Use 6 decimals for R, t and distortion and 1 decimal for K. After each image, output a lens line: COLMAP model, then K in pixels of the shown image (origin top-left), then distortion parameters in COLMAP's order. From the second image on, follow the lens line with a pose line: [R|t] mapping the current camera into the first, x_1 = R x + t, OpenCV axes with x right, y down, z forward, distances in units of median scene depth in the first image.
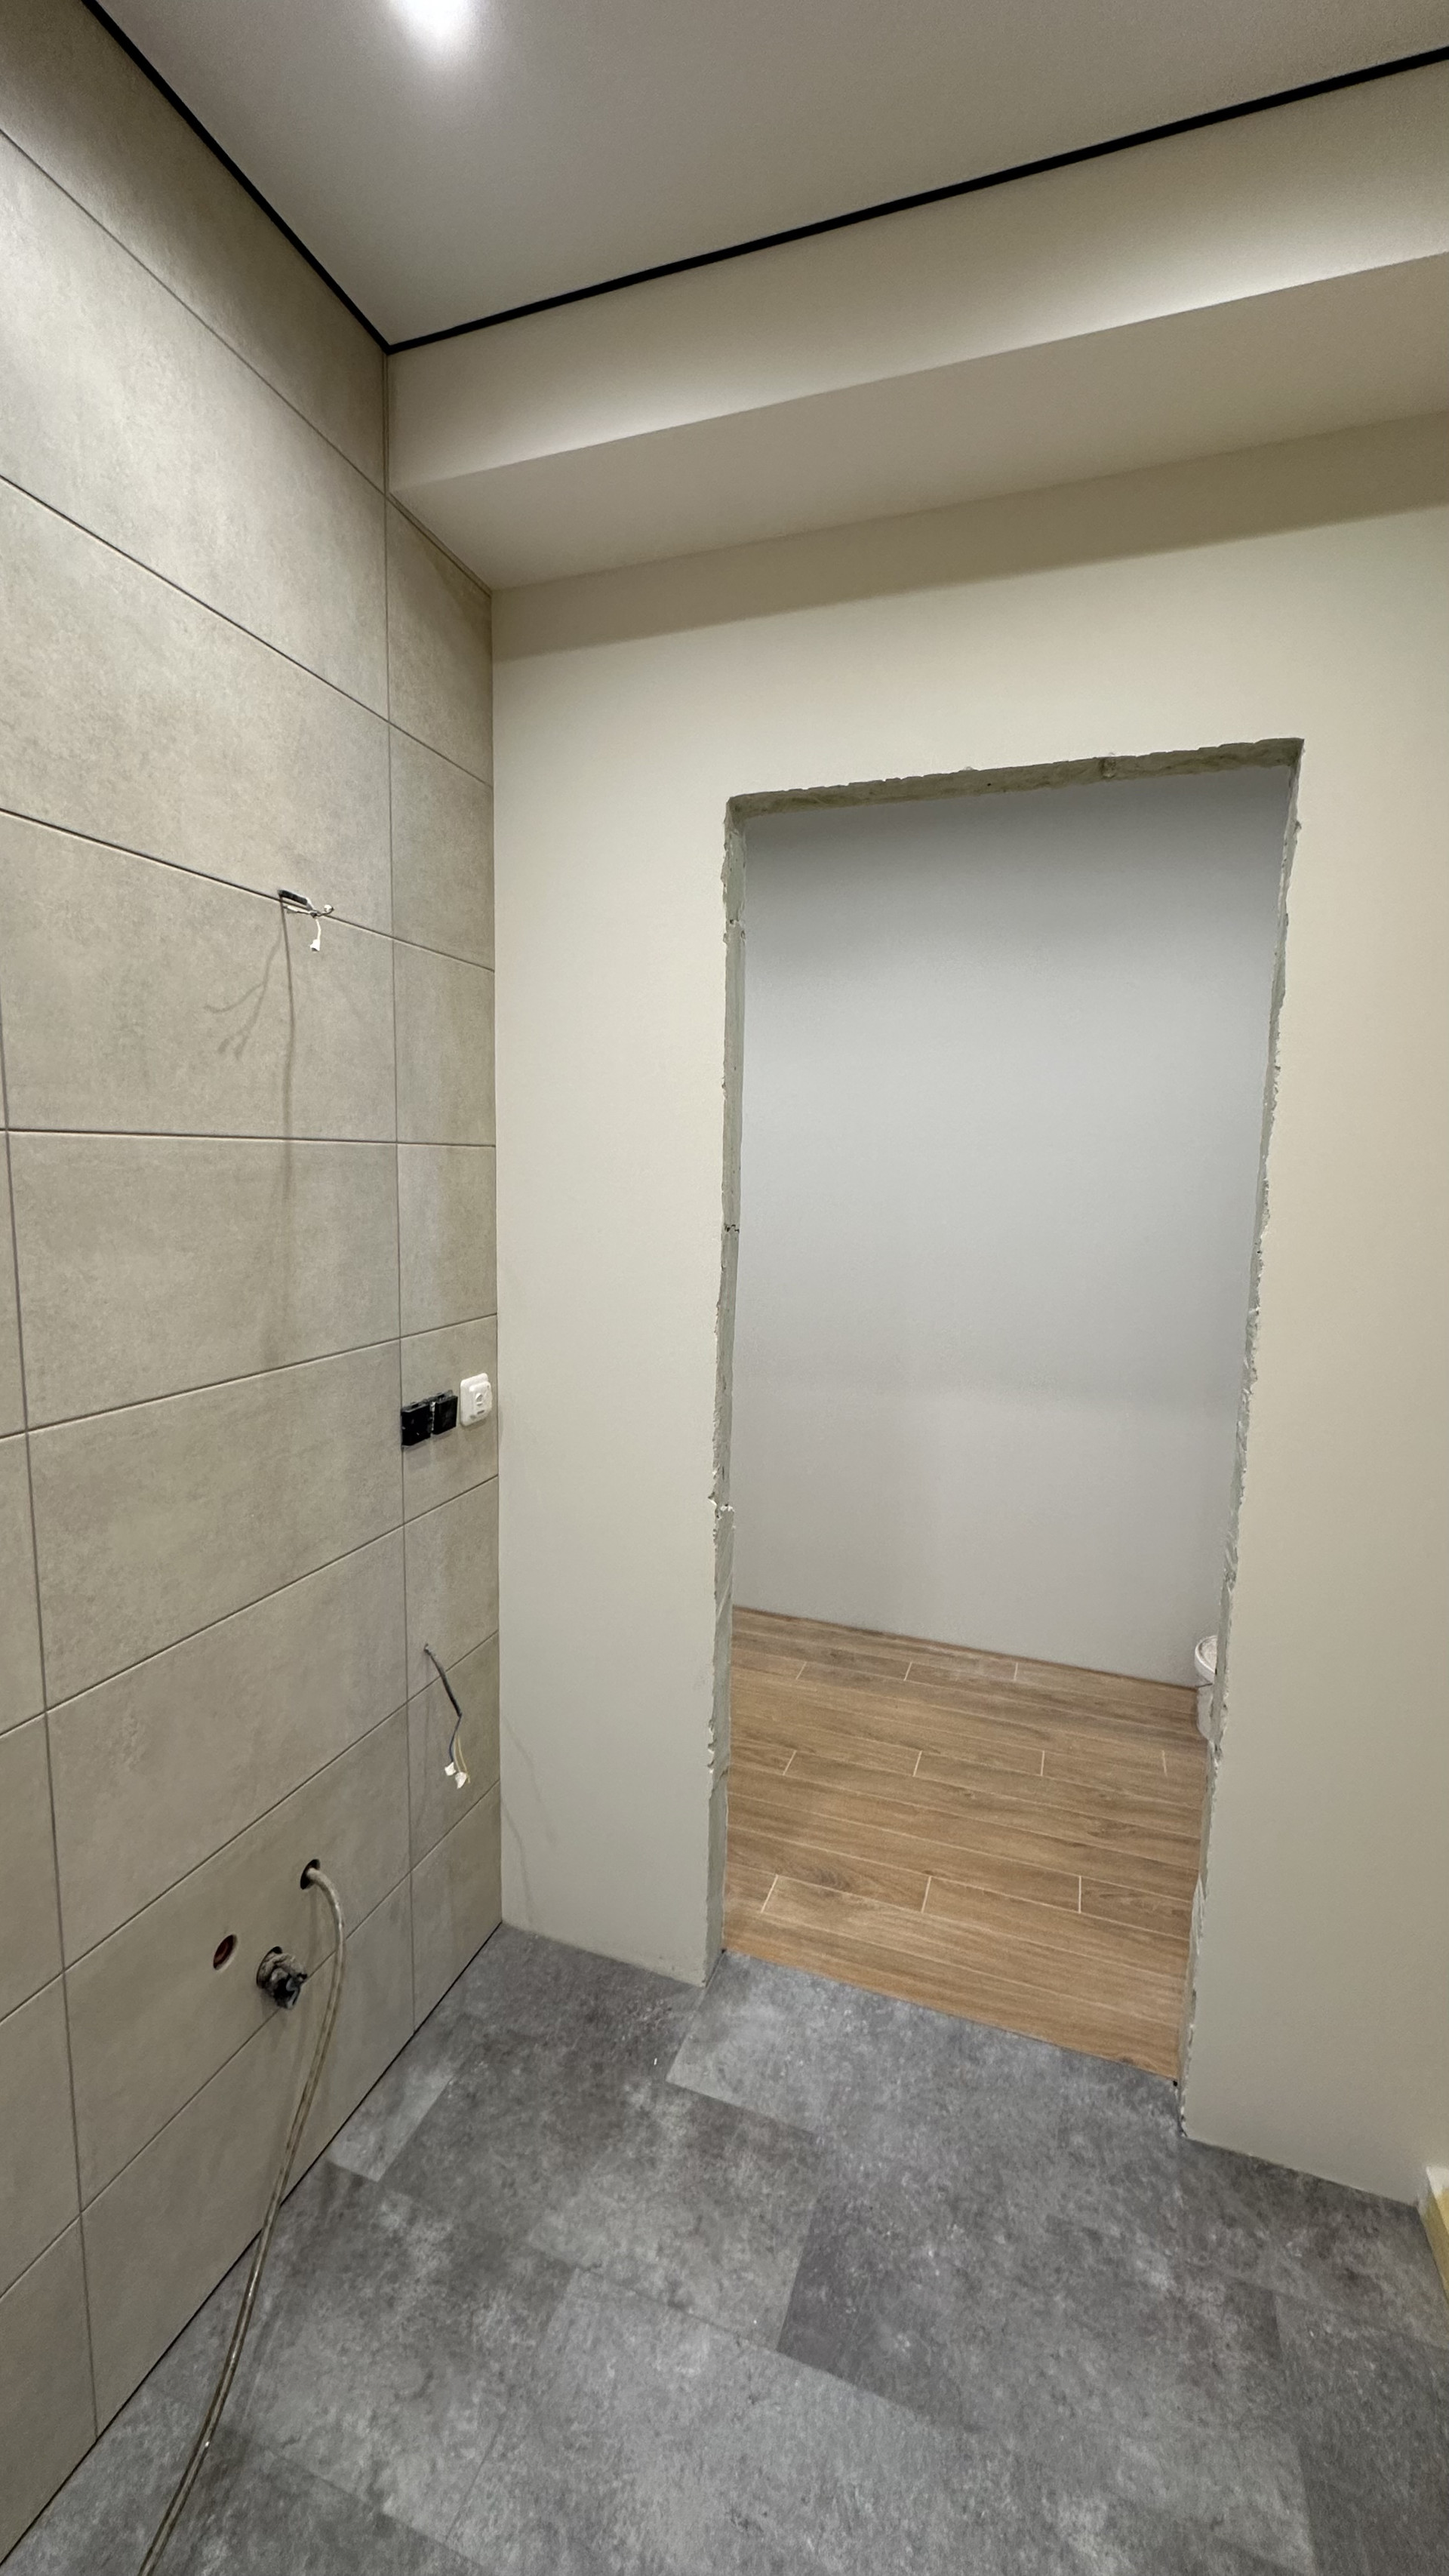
lens RADIAL K [[1016.6, 0, 717.6], [0, 1016.6, 1288.0], [0, 0, 1]] dist [0.001426, -0.000043]
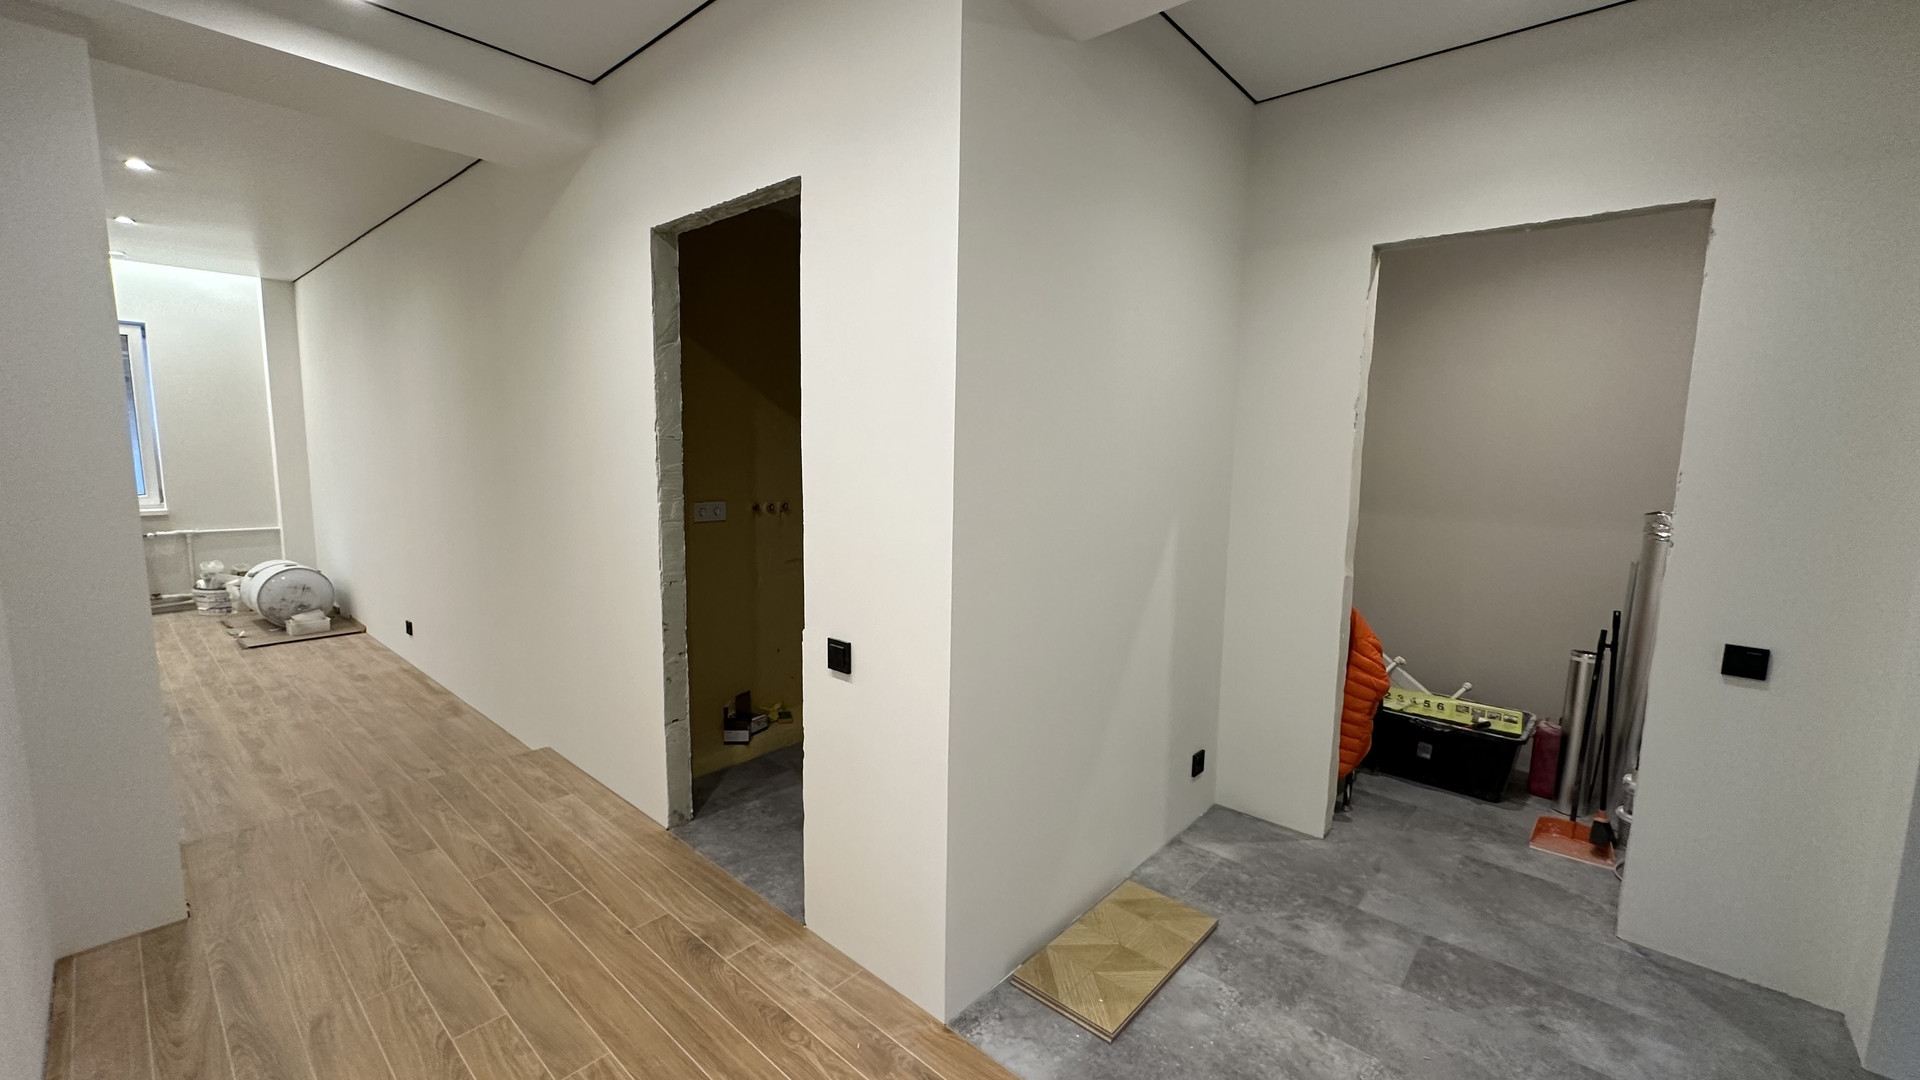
lens RADIAL K [[757.8, 0, 960.6], [0, 757.8, 537.4], [0, 0, 1]] dist [0.001426, -0.000043]
pose [[-0.926671, -0.086745, 0.365728, -0.435711], [0.007920, 0.968283, 0.249729, -0.143876], [-0.375791, 0.234313, -0.896593, 1.364242]]
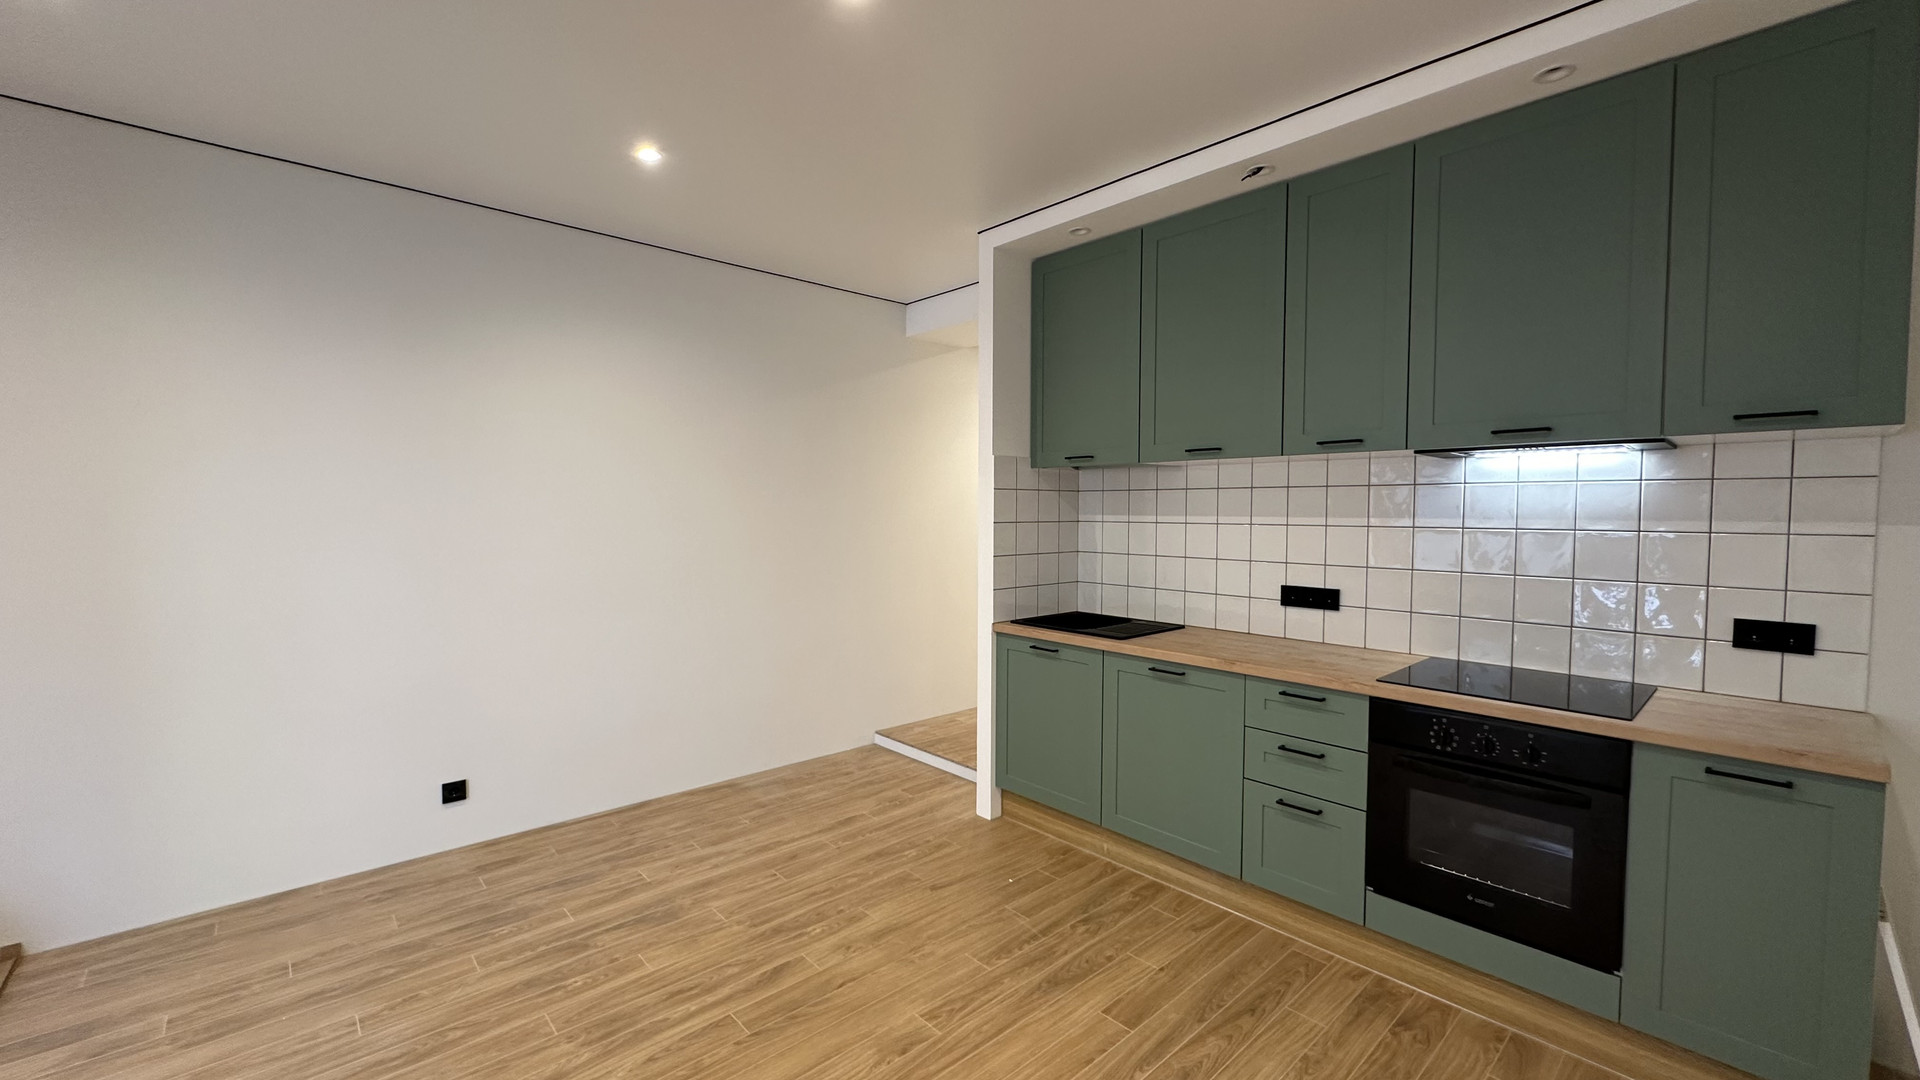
lens RADIAL K [[757.8, 0, 963.8], [0, 757.8, 544.3], [0, 0, 1]] dist [0.001426, -0.000043]
pose [[-0.461244, 0.006201, -0.887251, 2.188731], [-0.133225, 0.988155, 0.076164, -0.060253], [0.877214, 0.153334, -0.454955, 1.455738]]
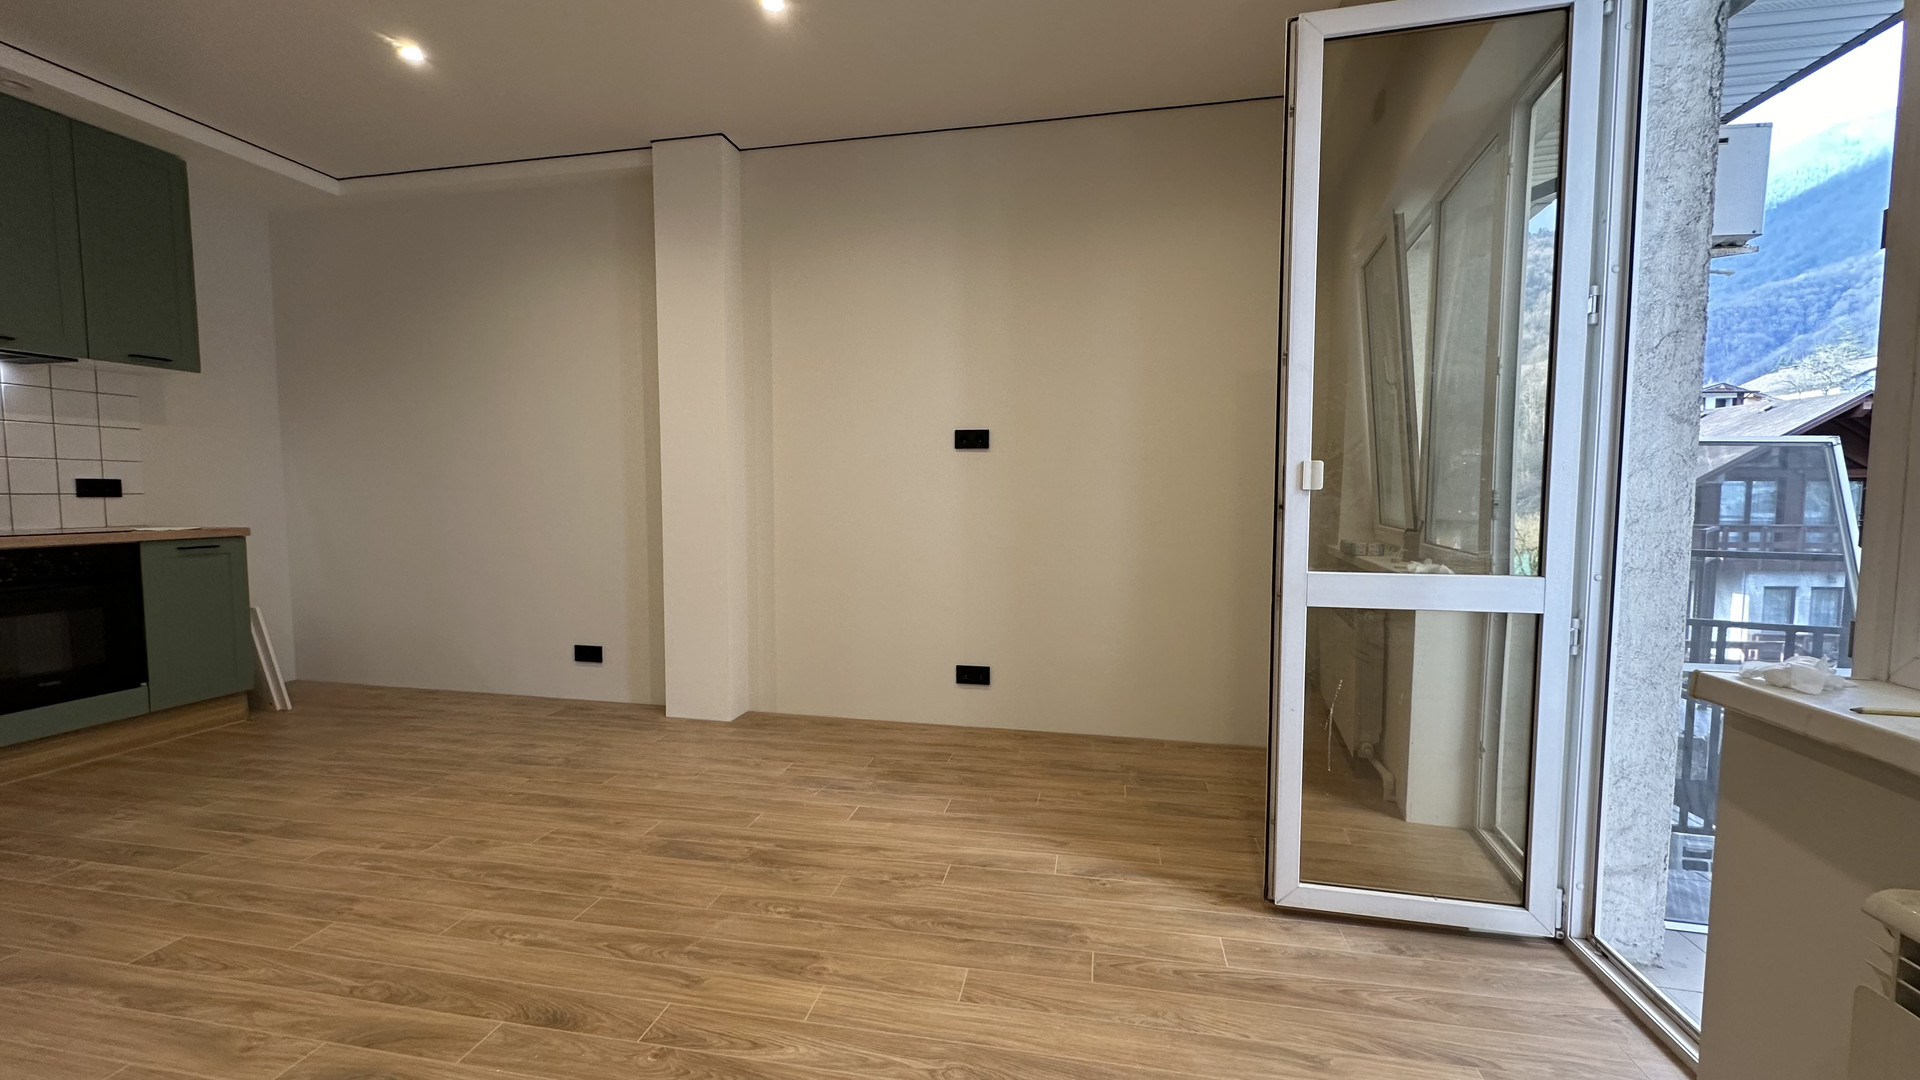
lens RADIAL K [[757.8, 0, 962.3], [0, 757.8, 539.7], [0, 0, 1]] dist [0.001426, -0.000043]
pose [[0.990271, -0.028955, 0.136105, 2.401930], [0.036839, 0.997764, -0.055773, 0.206889], [-0.134186, 0.060245, 0.989123, 0.326476]]
